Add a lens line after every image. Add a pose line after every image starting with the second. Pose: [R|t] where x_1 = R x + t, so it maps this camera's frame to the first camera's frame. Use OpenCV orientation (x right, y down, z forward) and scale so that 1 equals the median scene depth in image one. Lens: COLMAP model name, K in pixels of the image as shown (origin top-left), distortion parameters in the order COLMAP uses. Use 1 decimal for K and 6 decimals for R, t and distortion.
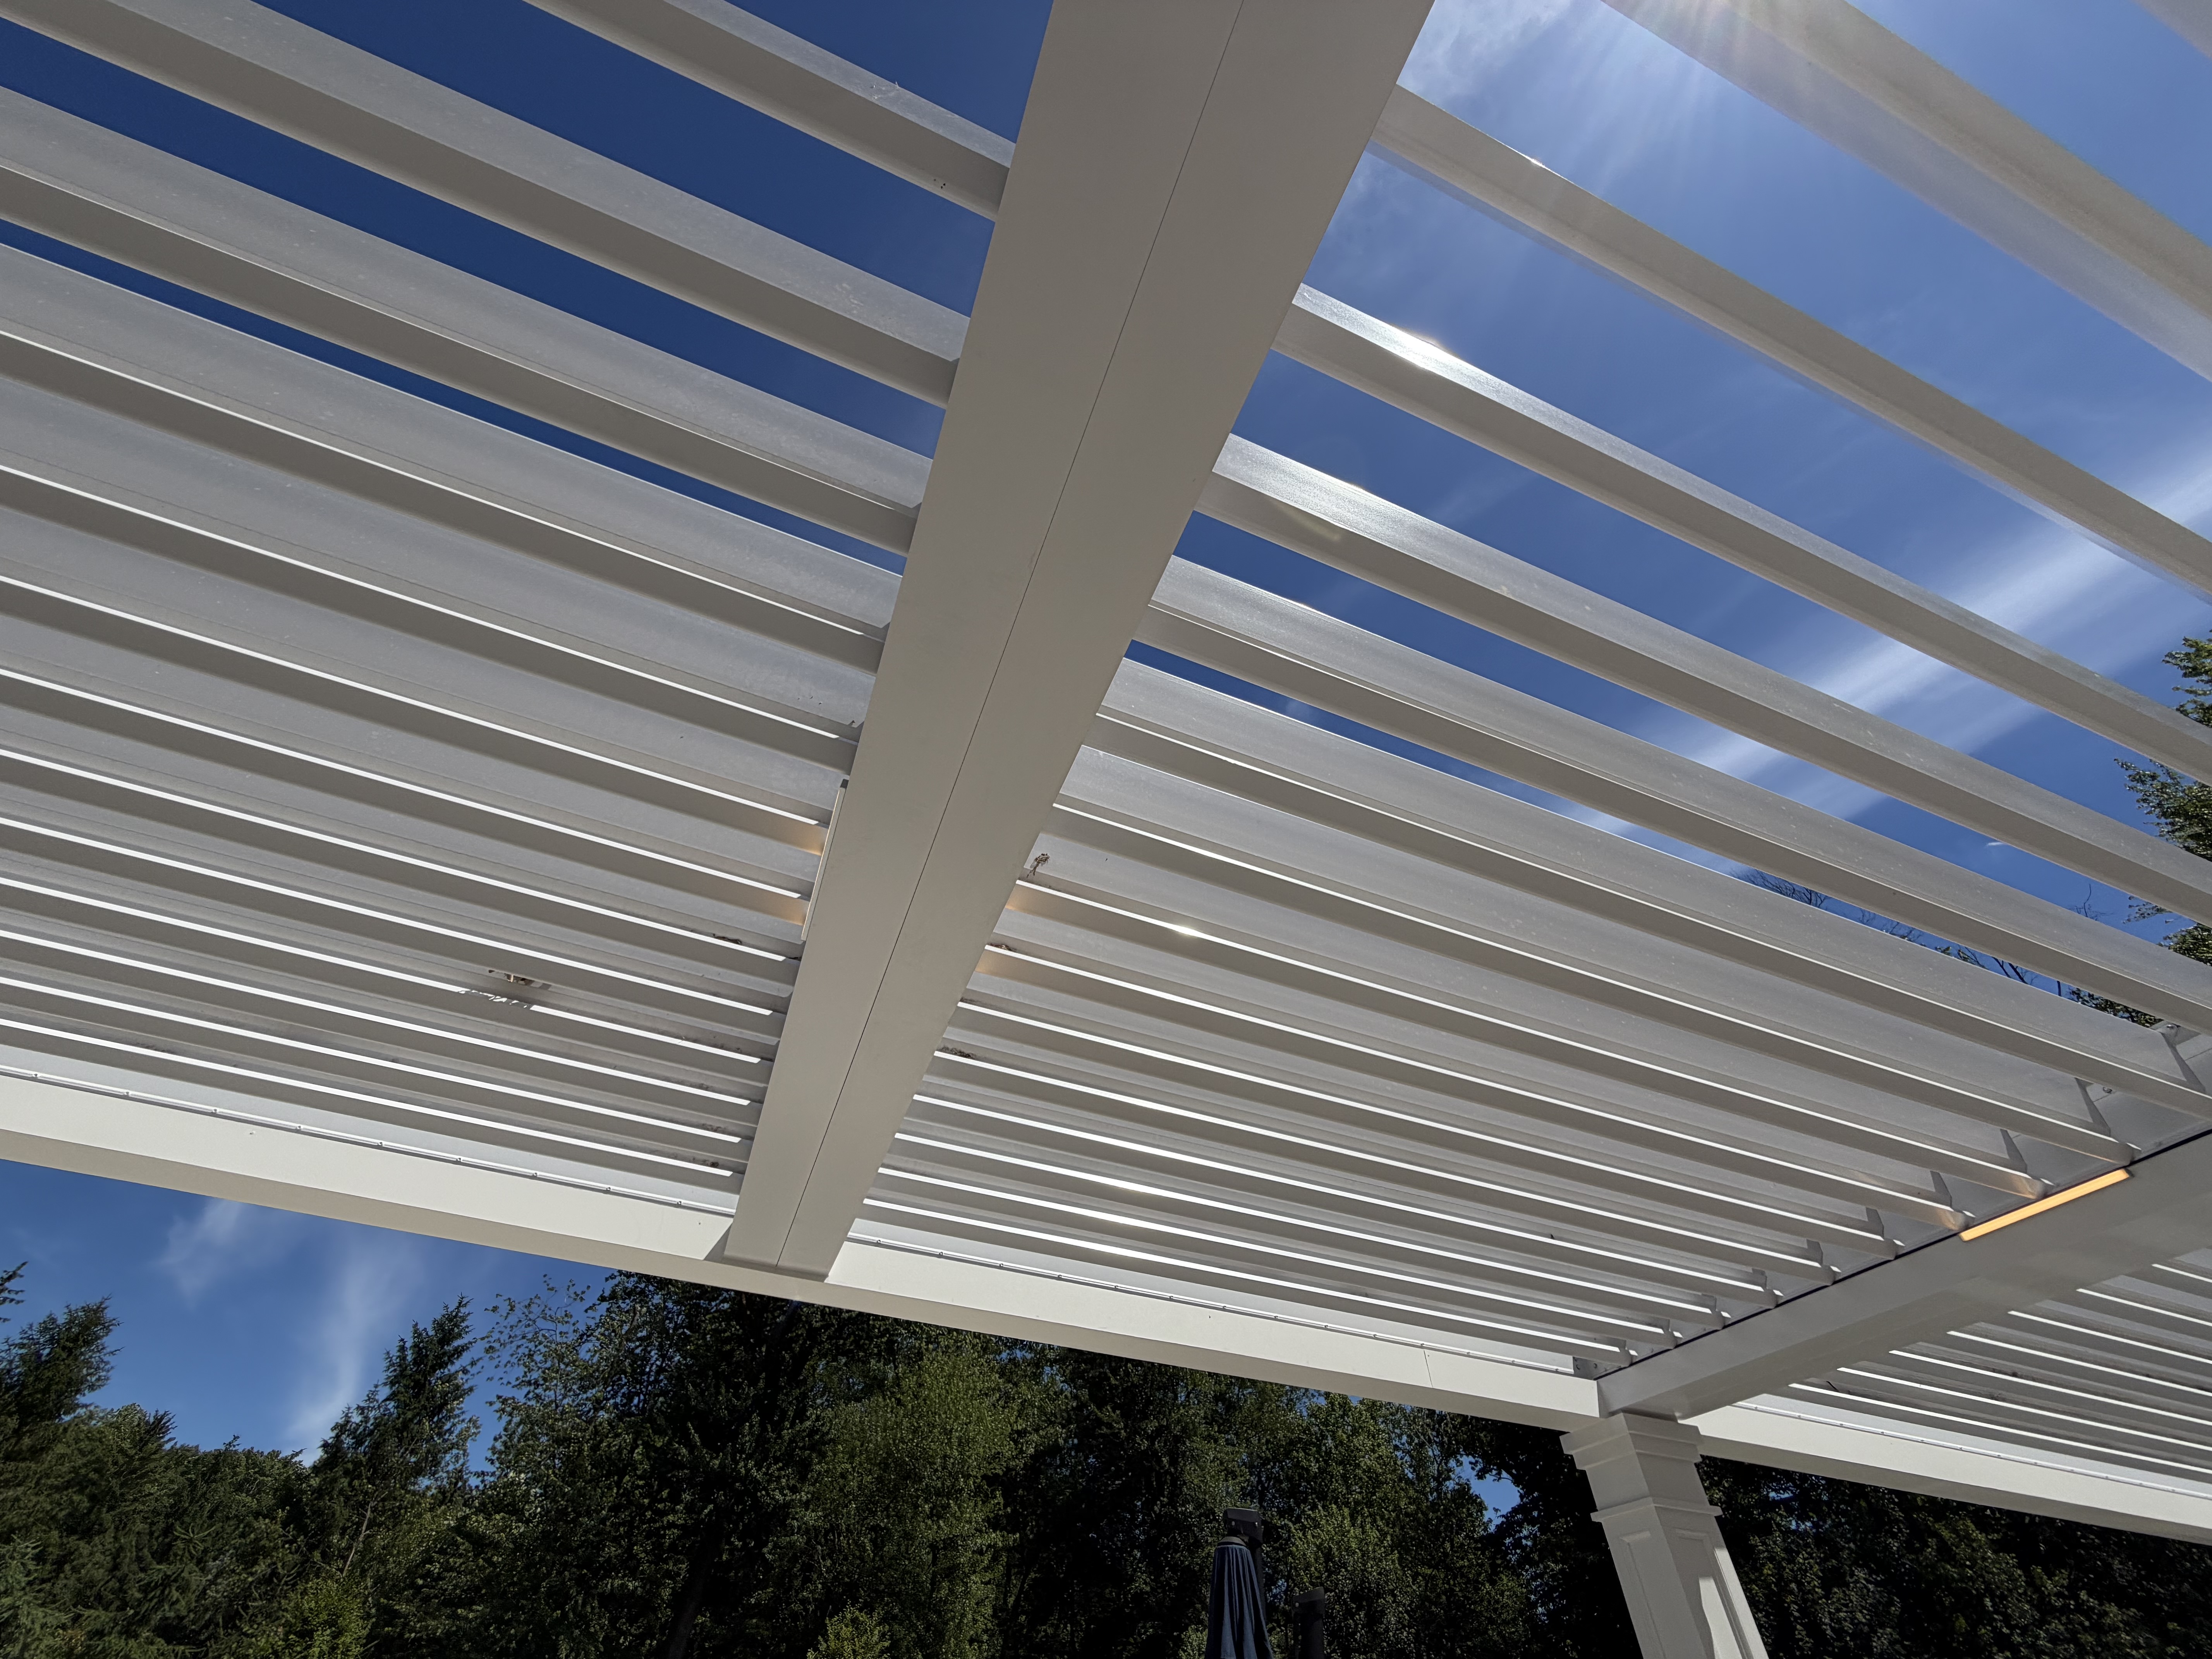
lens RADIAL K [[883.9, 0, 1097.2], [0, 883.9, 824.2], [0, 0, 1]] dist [0.003605, -0.001996]
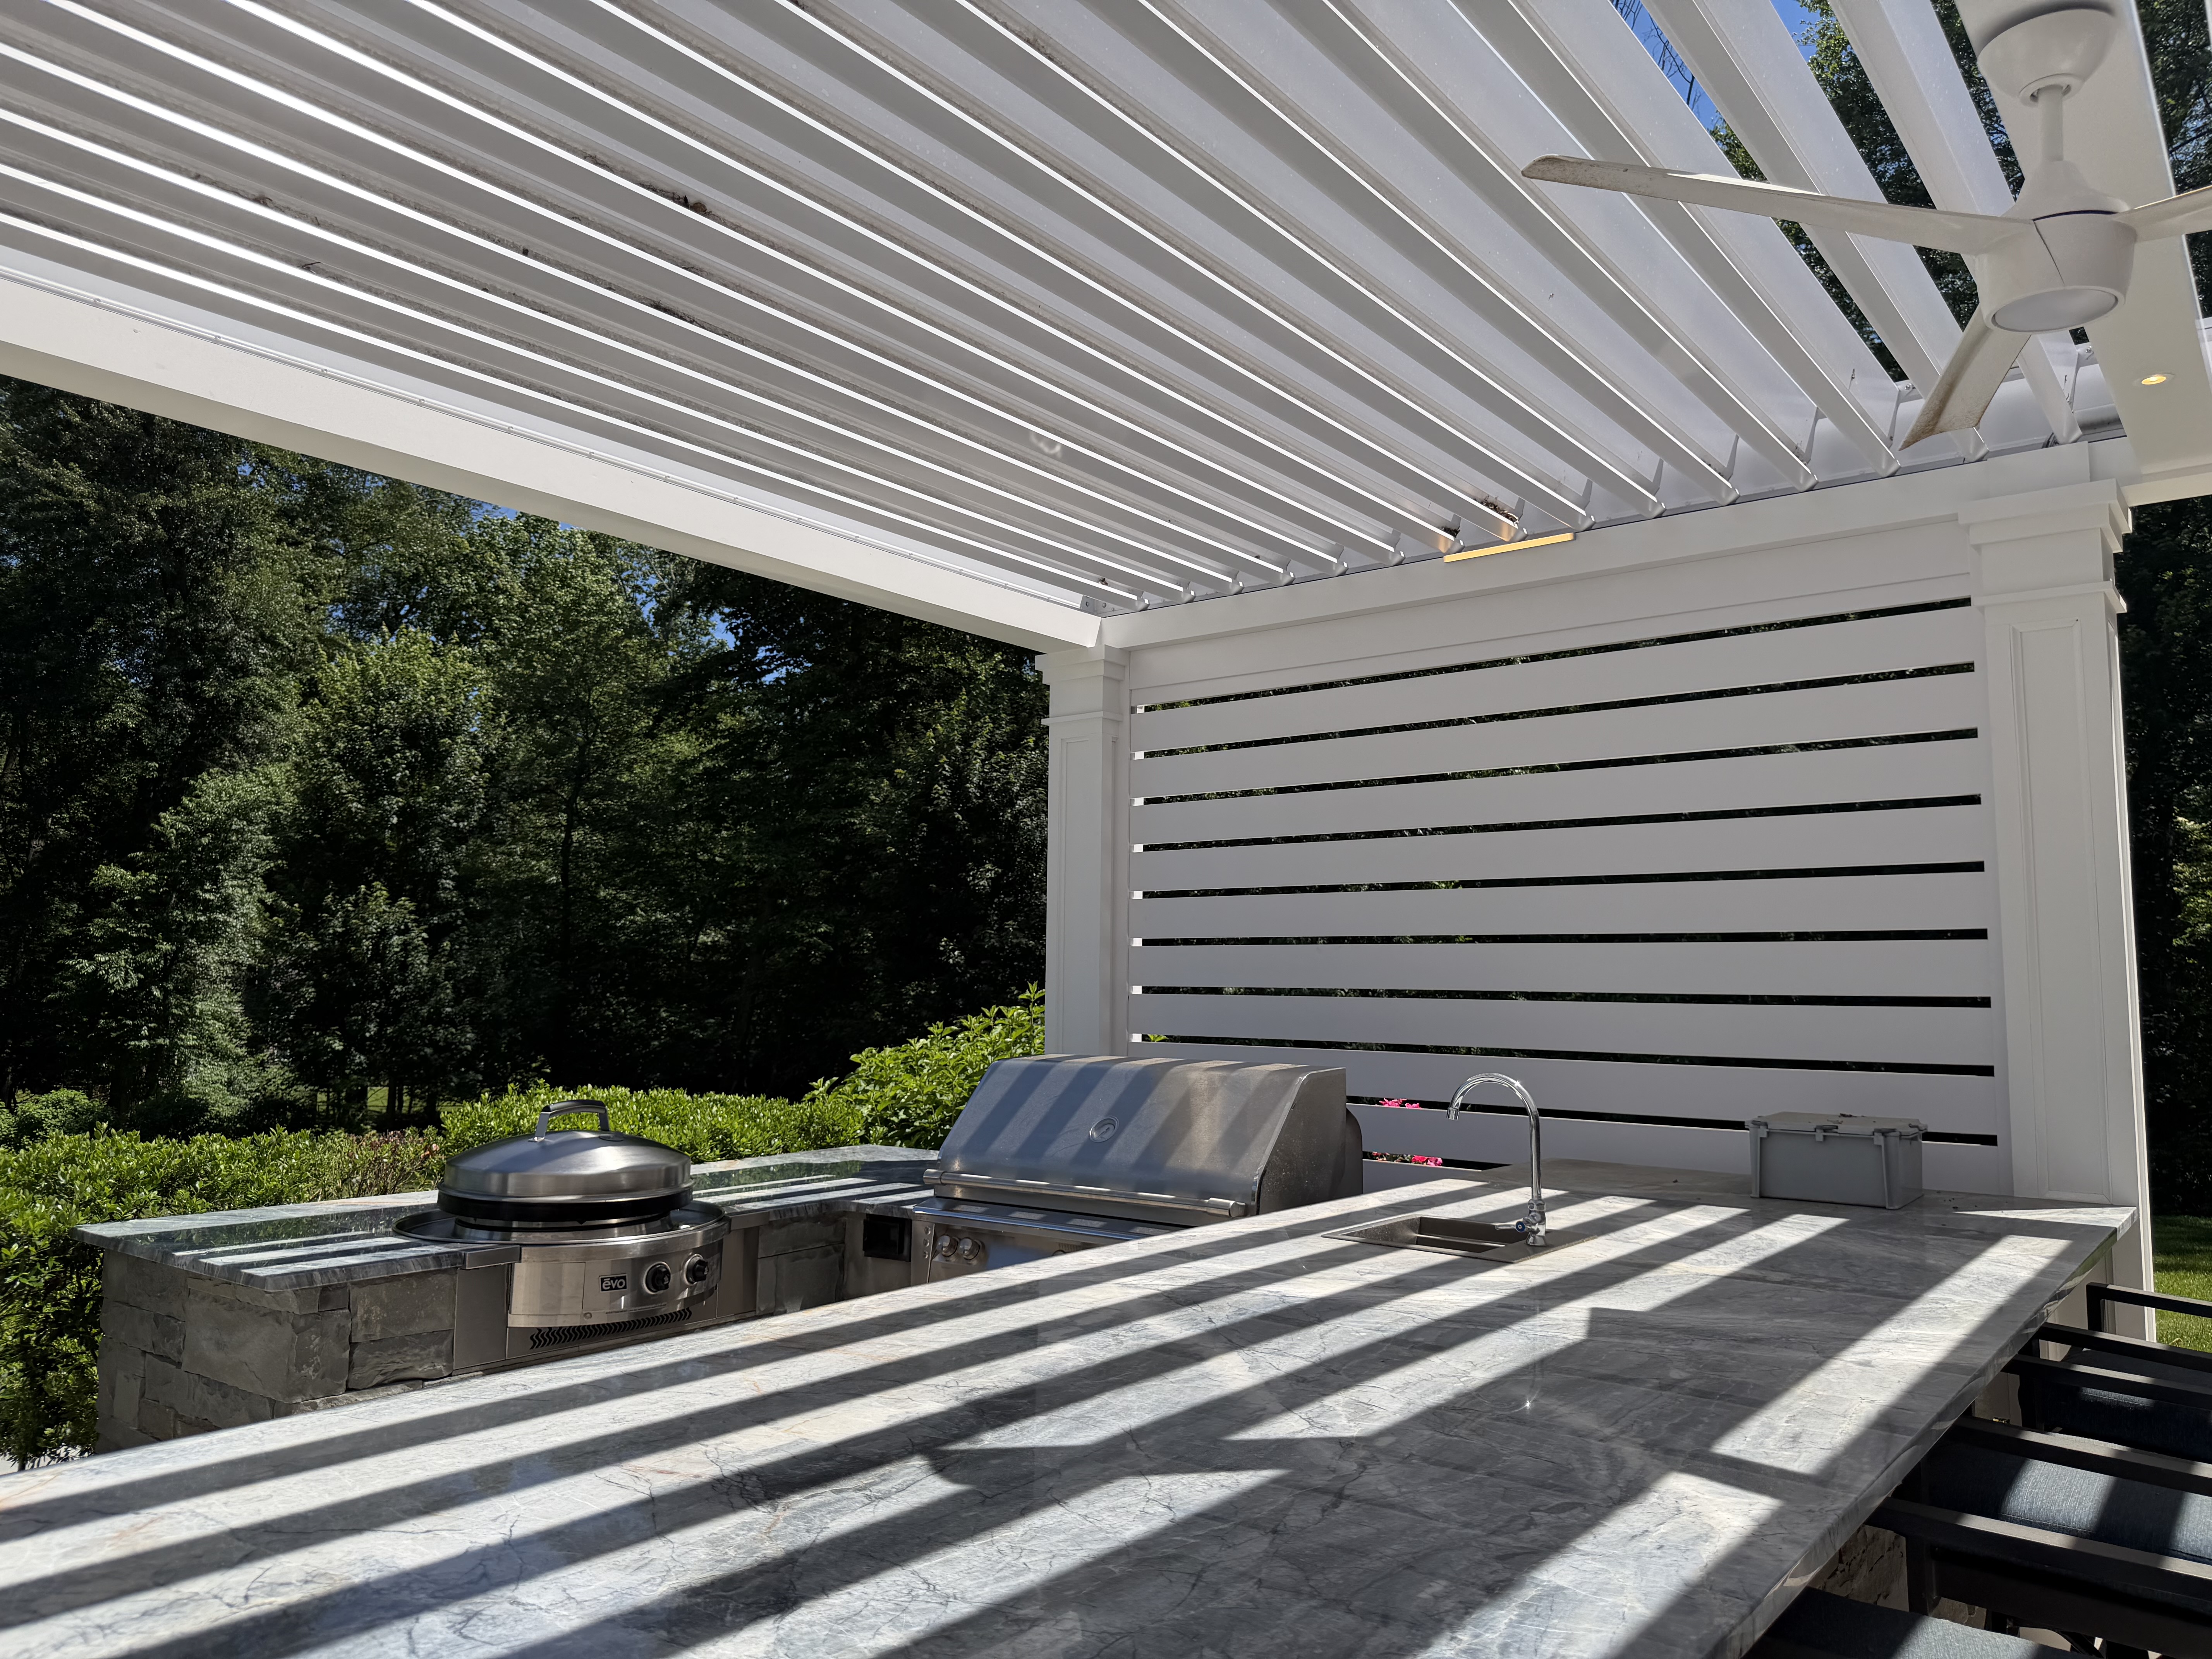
lens RADIAL K [[1560.3, 0, 1117.8], [0, 1560.3, 834.3], [0, 0, 1]] dist [0.062421, -0.083434]
pose [[0.860863, 0.023037, 0.508315, 0.154593], [-0.366597, 0.720864, 0.588185, 0.029358], [-0.352876, -0.692693, 0.629011, 0.007817]]
